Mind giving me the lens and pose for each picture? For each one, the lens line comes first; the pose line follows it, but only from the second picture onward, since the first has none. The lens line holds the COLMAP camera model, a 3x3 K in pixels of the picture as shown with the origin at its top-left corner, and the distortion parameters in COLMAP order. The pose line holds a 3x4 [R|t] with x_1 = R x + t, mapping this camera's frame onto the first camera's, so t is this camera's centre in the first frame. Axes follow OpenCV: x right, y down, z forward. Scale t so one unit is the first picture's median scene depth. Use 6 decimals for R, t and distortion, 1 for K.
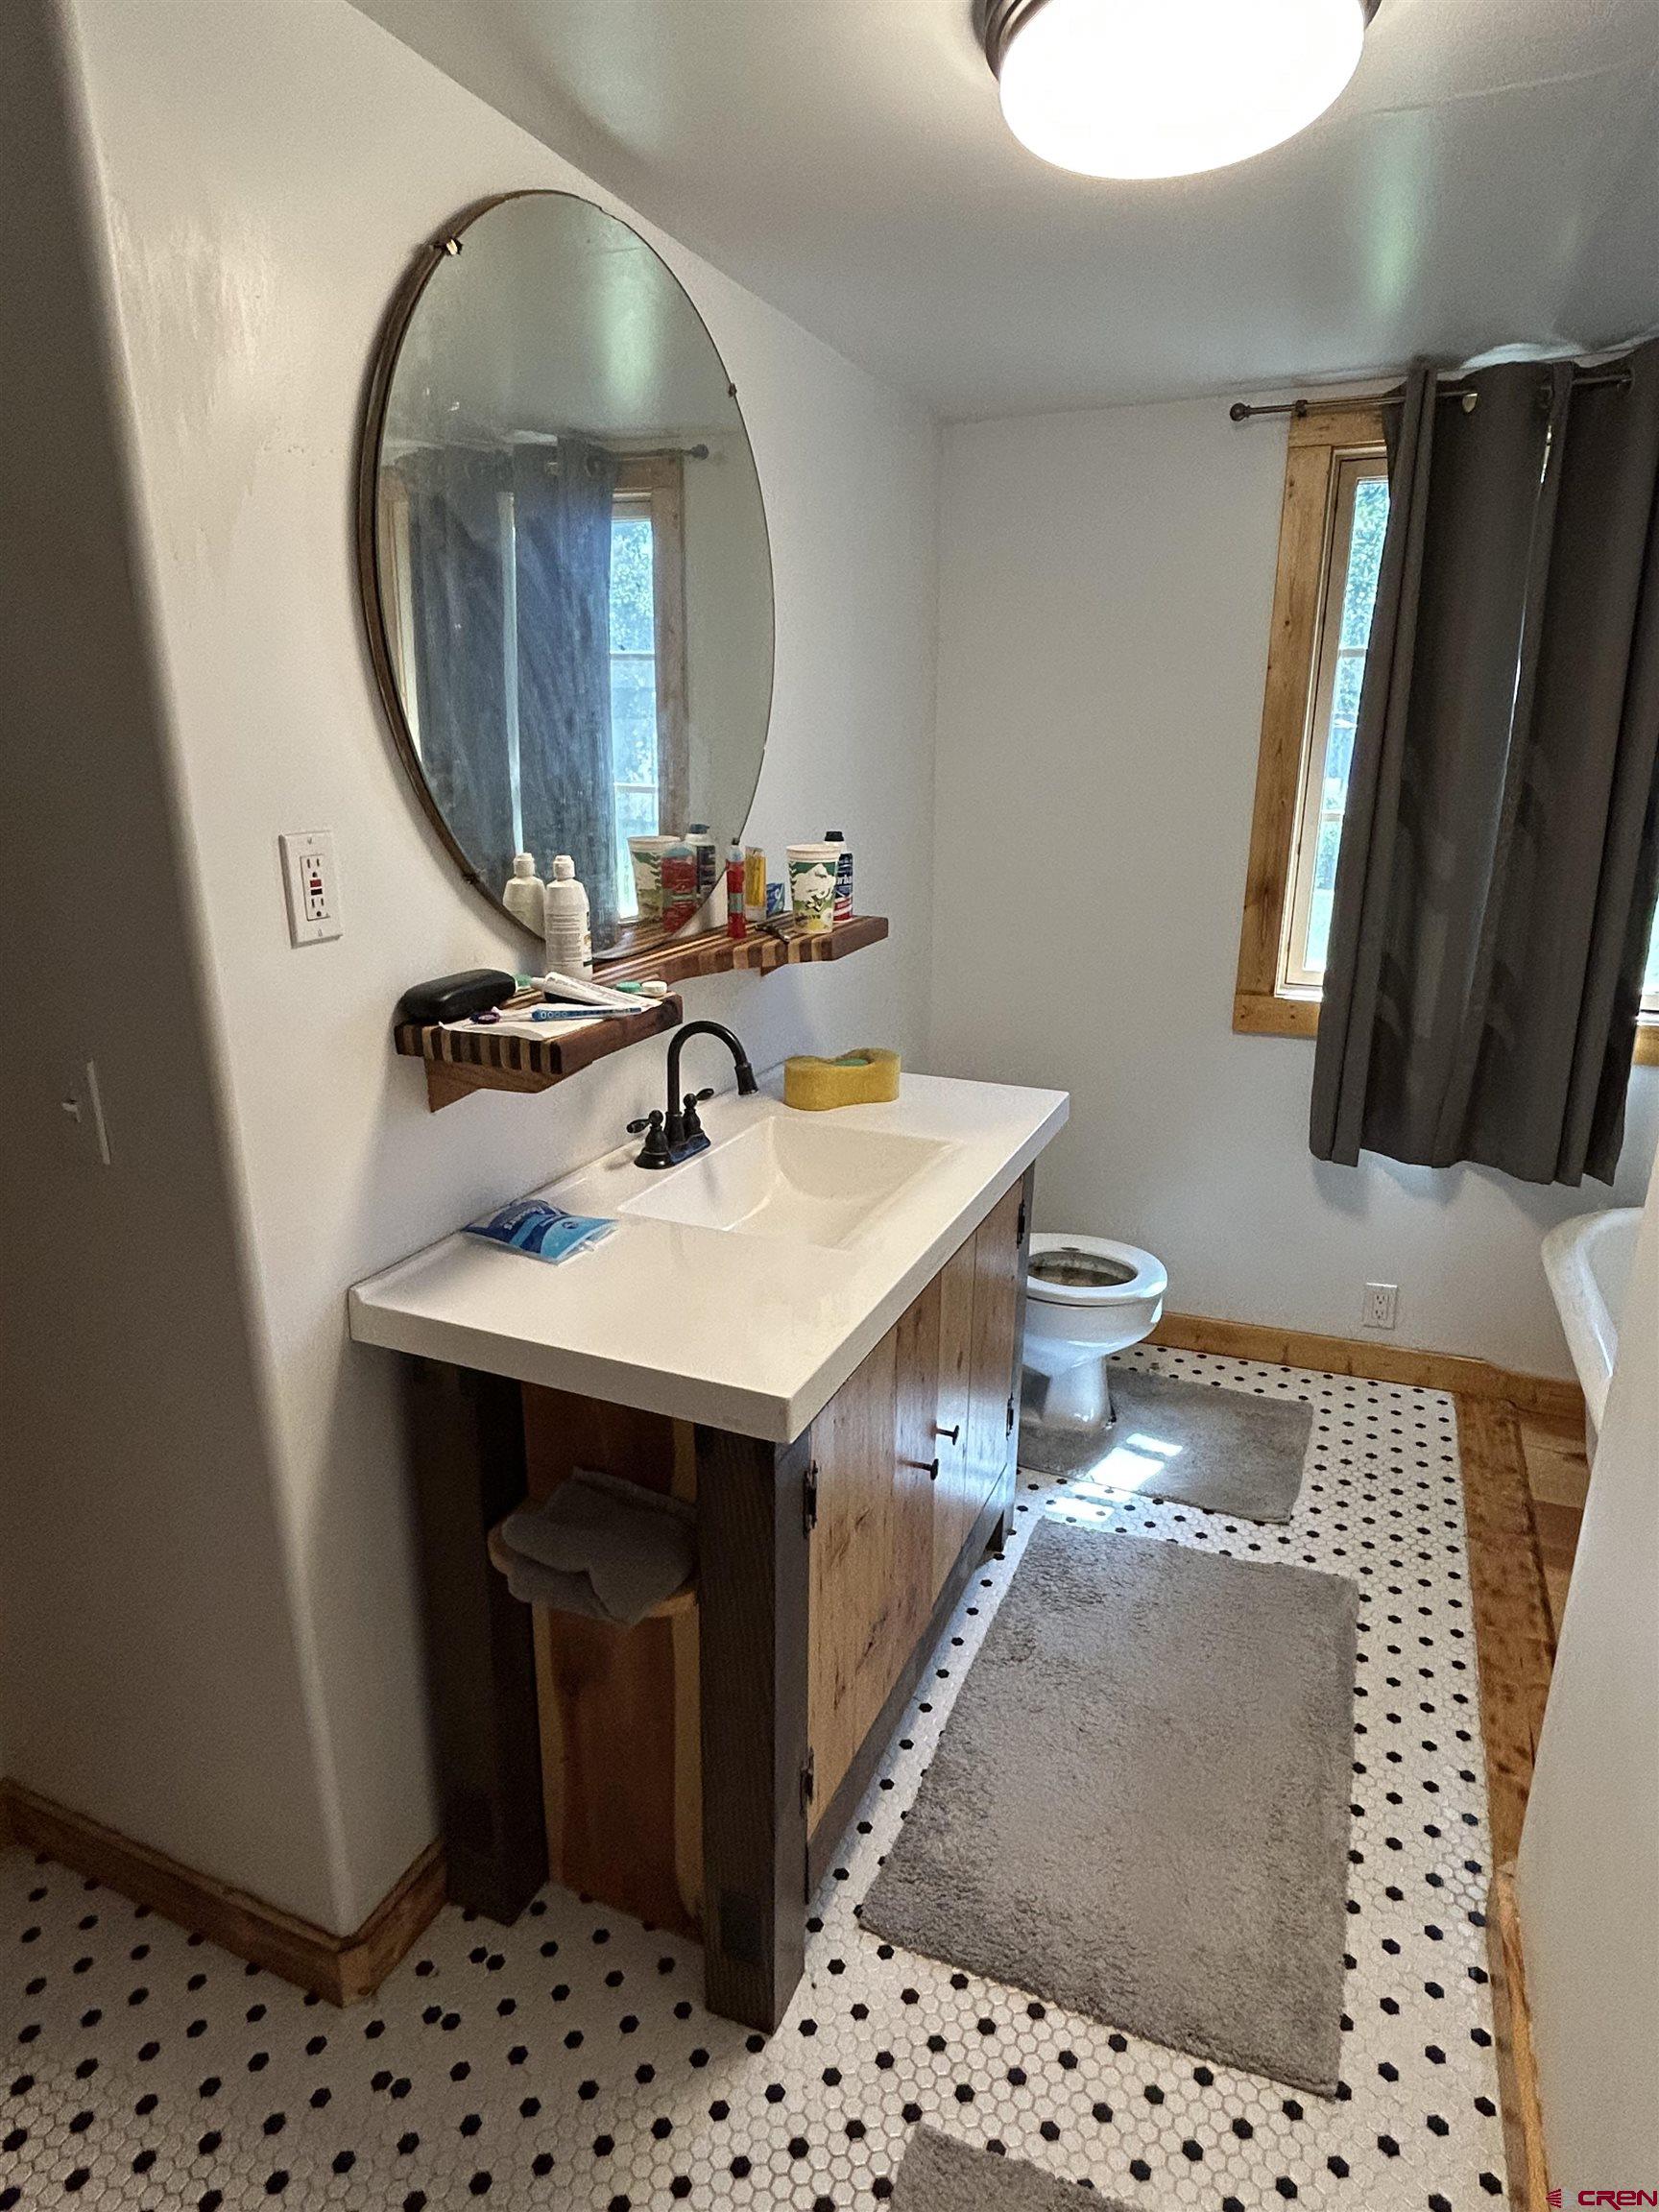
lens RADIAL K [[1246.3, 0, 829.5], [0, 1246.3, 1106.0], [0, 0, 1]] dist [0.001837, 0.001358]
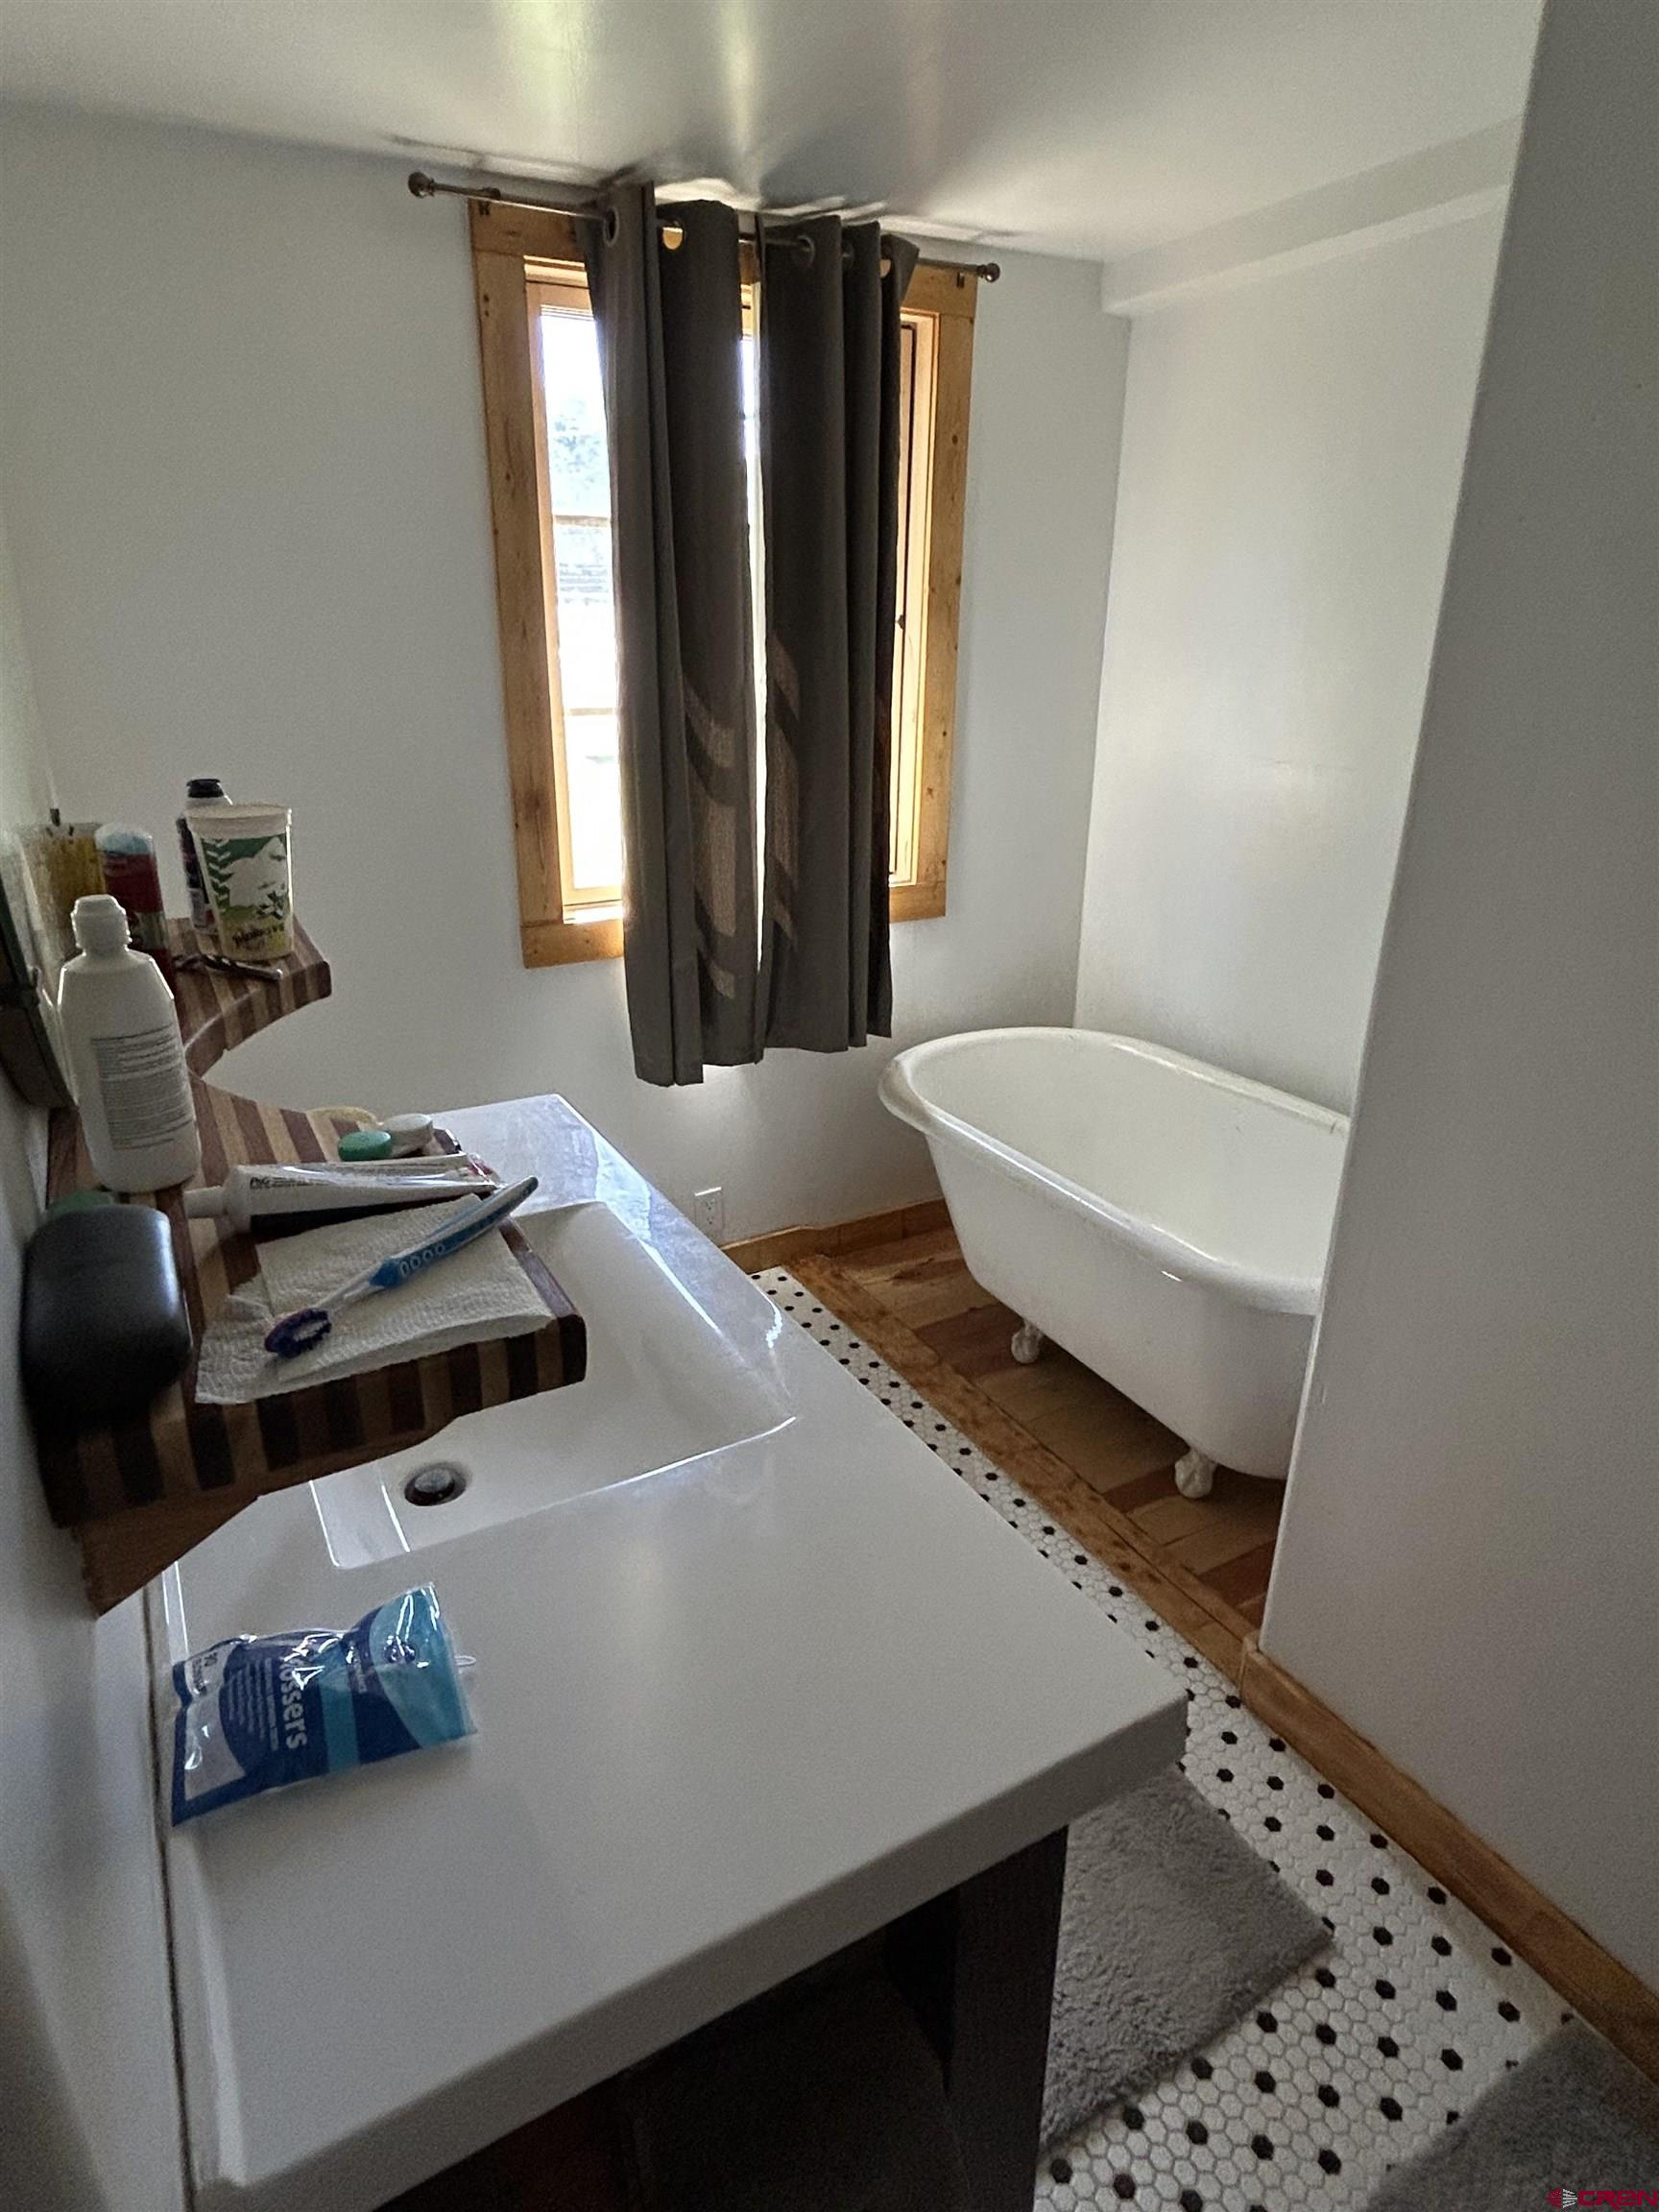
lens RADIAL K [[1246.3, 0, 829.5], [0, 1246.3, 1106.0], [0, 0, 1]] dist [0.001837, 0.001358]
pose [[0.616346, -0.283931, 0.734507, -0.260887], [0.223106, 0.957480, 0.182909, -0.102795], [-0.755209, 0.051137, 0.653486, 0.357704]]
